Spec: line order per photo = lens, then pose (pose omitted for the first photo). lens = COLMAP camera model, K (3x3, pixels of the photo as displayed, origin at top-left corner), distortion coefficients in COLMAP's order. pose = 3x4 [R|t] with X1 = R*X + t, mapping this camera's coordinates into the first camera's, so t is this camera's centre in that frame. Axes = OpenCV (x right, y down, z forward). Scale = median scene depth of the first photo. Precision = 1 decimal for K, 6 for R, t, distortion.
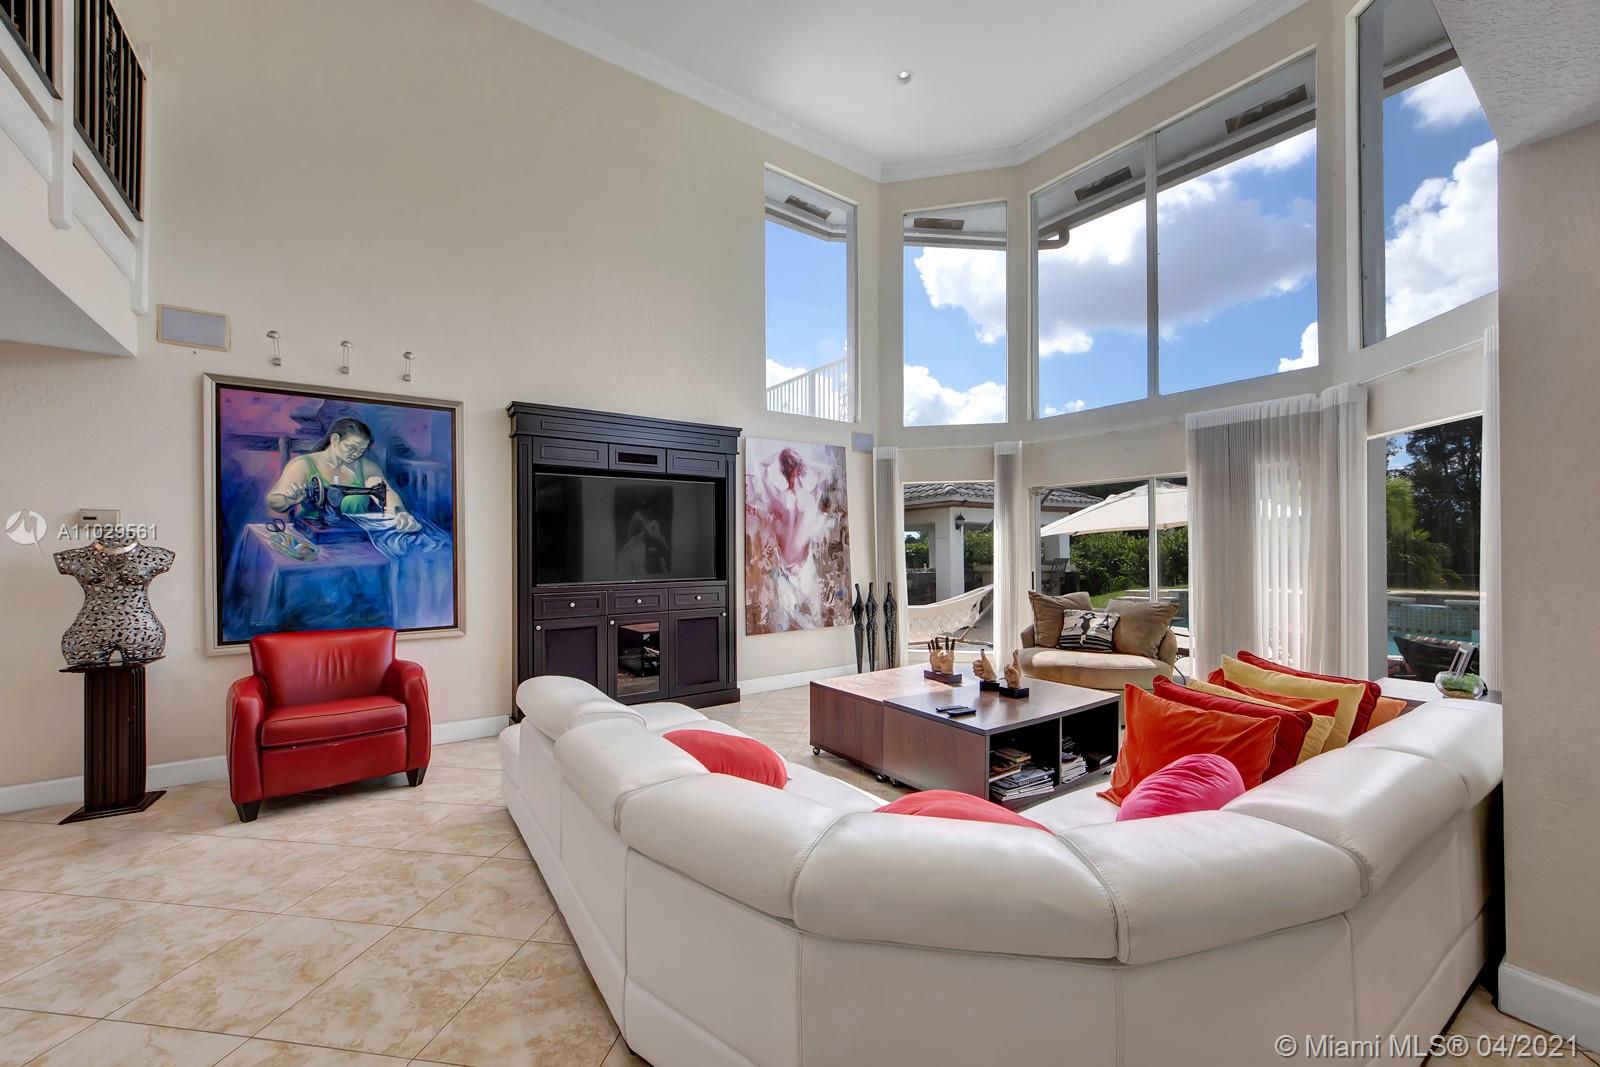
lens RADIAL K [[621.1, 0, 808.0], [0, 621.1, 541.1], [0, 0, 1]] dist [-0.000540, -0.000610]
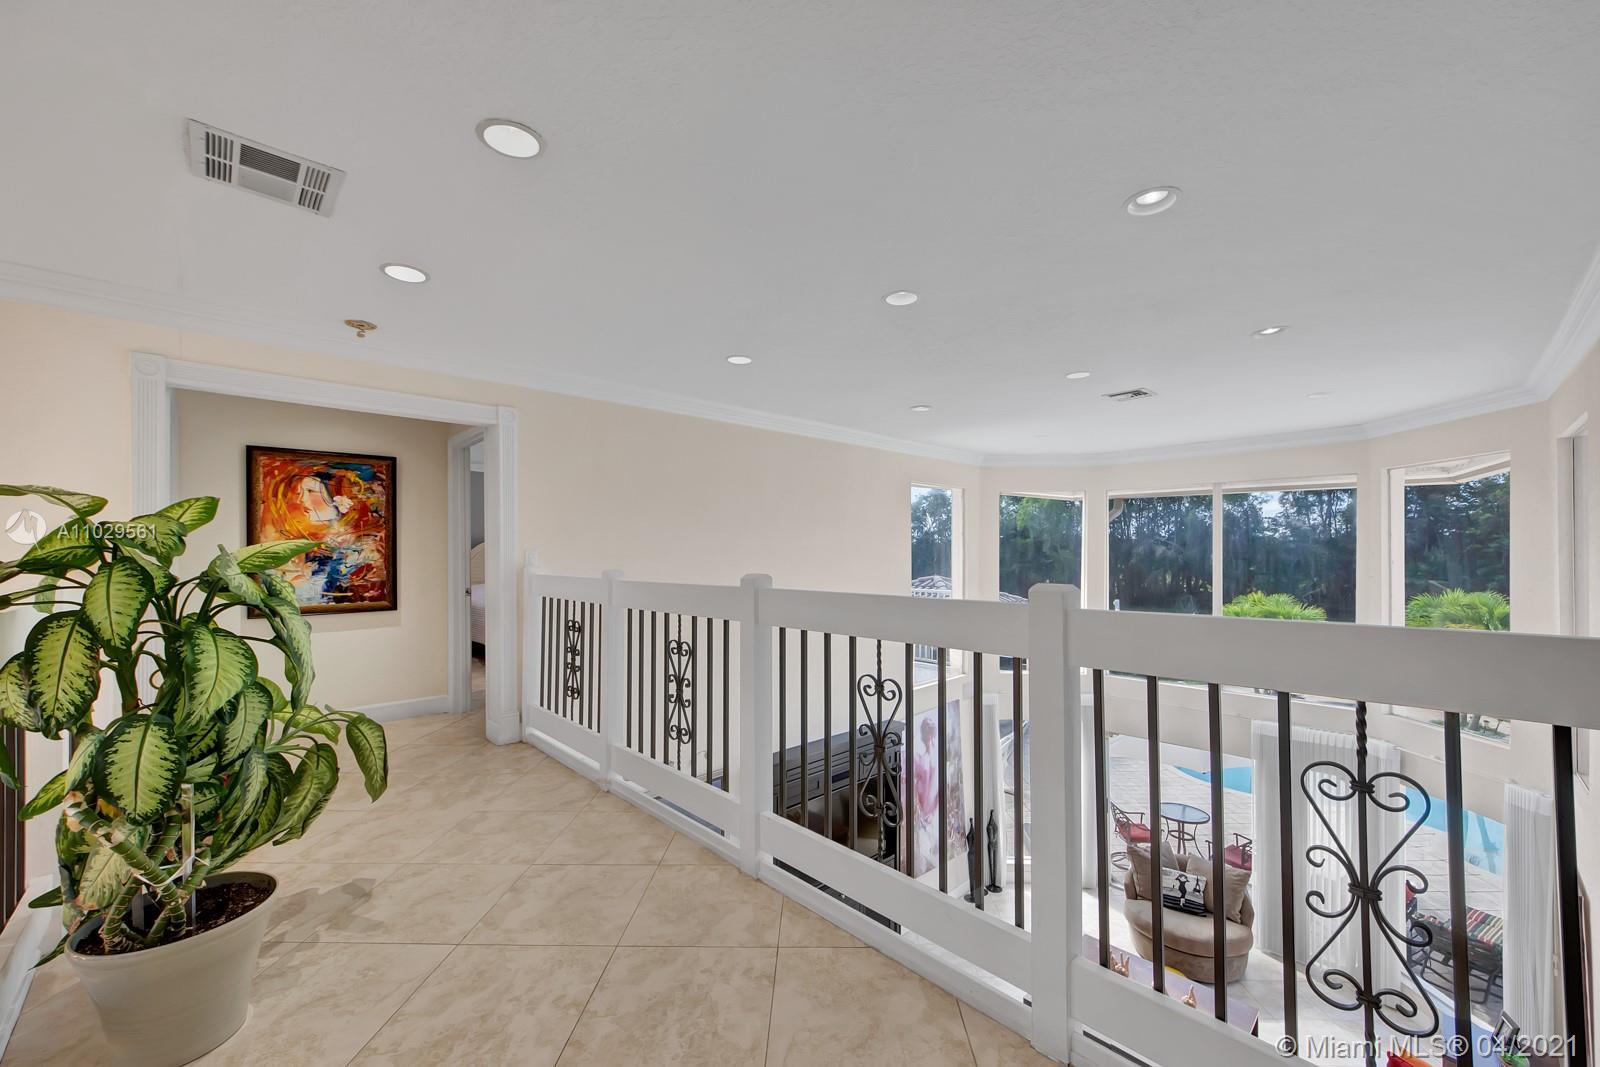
lens RADIAL K [[621.1, 0, 799.6], [0, 621.1, 537.6], [0, 0, 1]] dist [-0.000540, -0.000610]
pose [[0.991274, 0.004448, 0.131743, -0.416955], [-0.004035, 0.999986, -0.003401, -0.475600], [-0.131756, 0.002840, 0.991278, -0.140043]]
